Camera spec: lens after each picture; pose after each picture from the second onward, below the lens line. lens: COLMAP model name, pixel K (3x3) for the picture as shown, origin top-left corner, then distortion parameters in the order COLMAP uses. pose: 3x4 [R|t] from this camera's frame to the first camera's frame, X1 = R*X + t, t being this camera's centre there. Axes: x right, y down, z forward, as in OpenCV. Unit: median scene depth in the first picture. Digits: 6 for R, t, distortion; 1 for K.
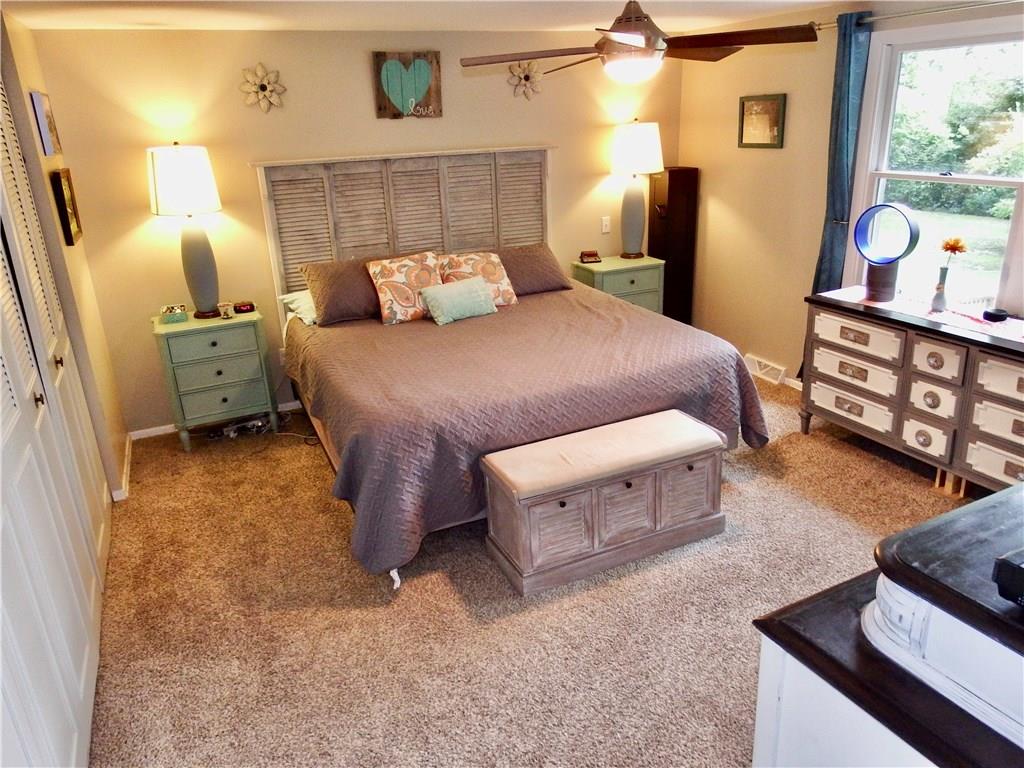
lens RADIAL K [[737.1, 0, 514.8], [0, 737.1, 389.2], [0, 0, 1]] dist [-0.023086, -0.006547]
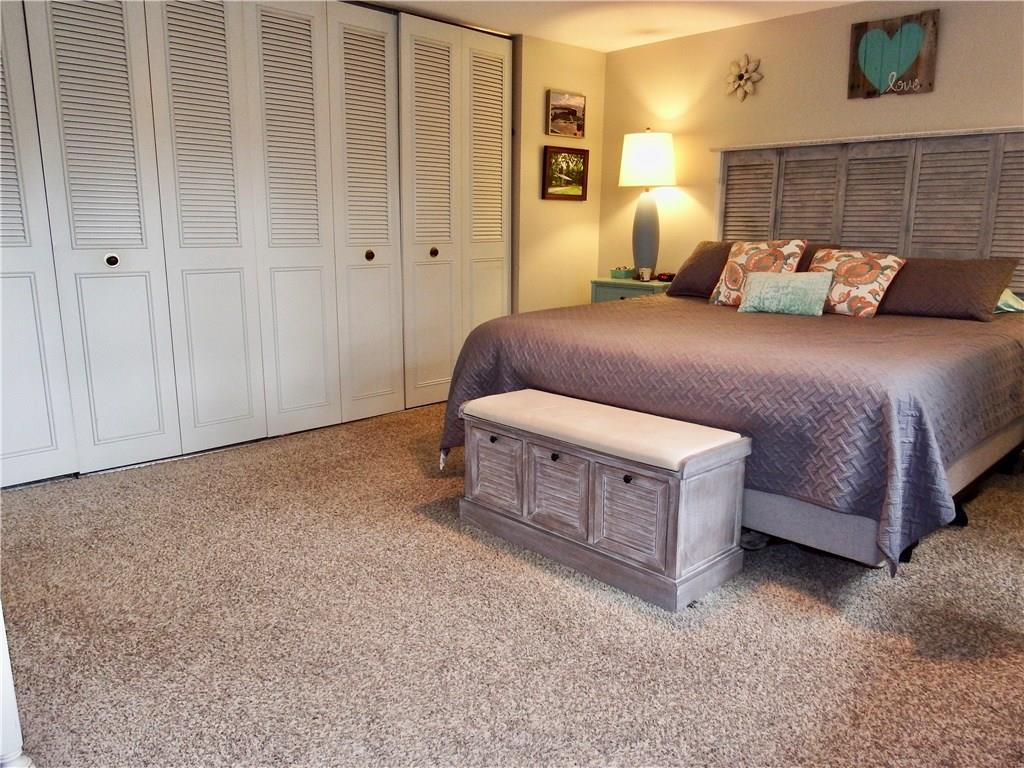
lens RADIAL K [[737.1, 0, 515.3], [0, 737.1, 381.1], [0, 0, 1]] dist [-0.023086, -0.006547]
pose [[0.320628, 0.235619, -0.917432, 0.579909], [-0.343045, 0.931700, 0.119394, -0.021021], [0.882903, 0.276439, 0.379557, 0.414942]]
